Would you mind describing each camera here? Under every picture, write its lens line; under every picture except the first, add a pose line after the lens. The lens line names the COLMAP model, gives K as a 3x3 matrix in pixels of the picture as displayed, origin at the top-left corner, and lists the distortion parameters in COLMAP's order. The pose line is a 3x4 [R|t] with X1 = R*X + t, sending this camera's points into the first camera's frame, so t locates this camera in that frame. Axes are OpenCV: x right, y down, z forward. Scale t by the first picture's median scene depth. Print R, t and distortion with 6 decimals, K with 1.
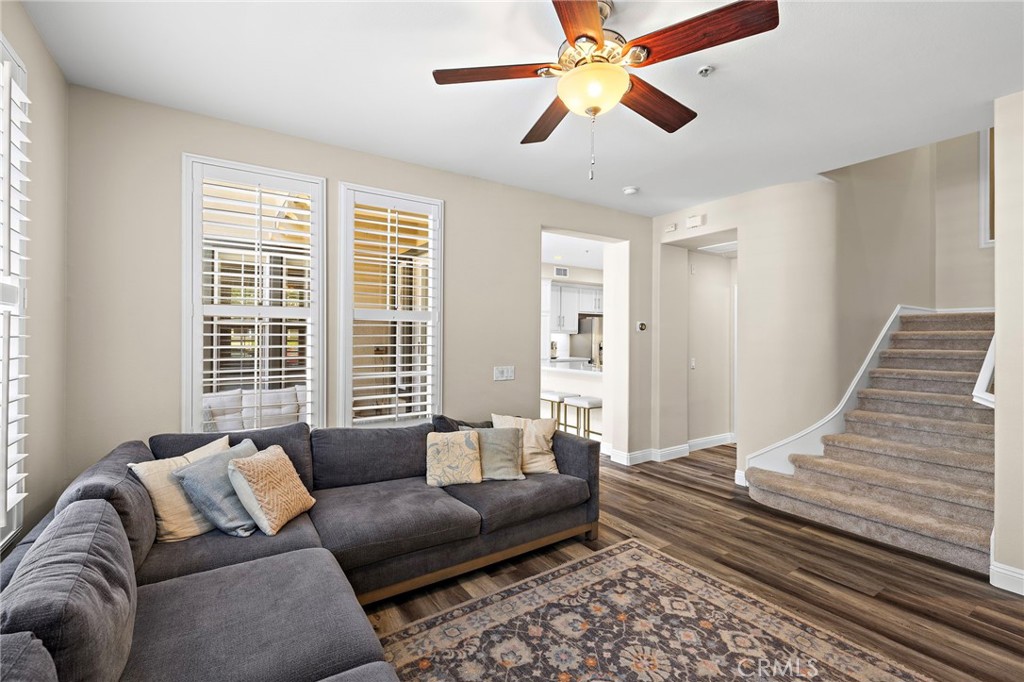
lens RADIAL K [[465.6, 0, 511.2], [0, 465.6, 342.8], [0, 0, 1]] dist [-0.000321, -0.000169]
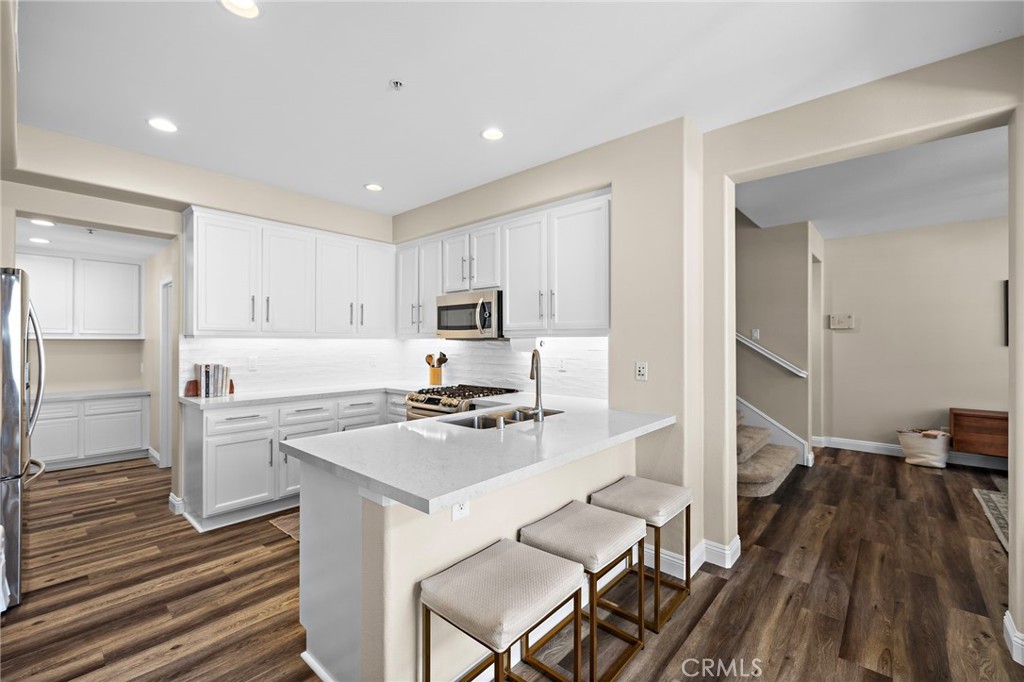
lens RADIAL K [[430.7, 0, 504.5], [0, 430.7, 341.2], [0, 0, 1]] dist [-0.000304, 0.000114]
pose [[-0.252037, -0.000989, 0.967717, -0.310237], [0.012054, 0.999919, 0.004162, -0.028579], [-0.967642, 0.012714, -0.252005, 2.052685]]
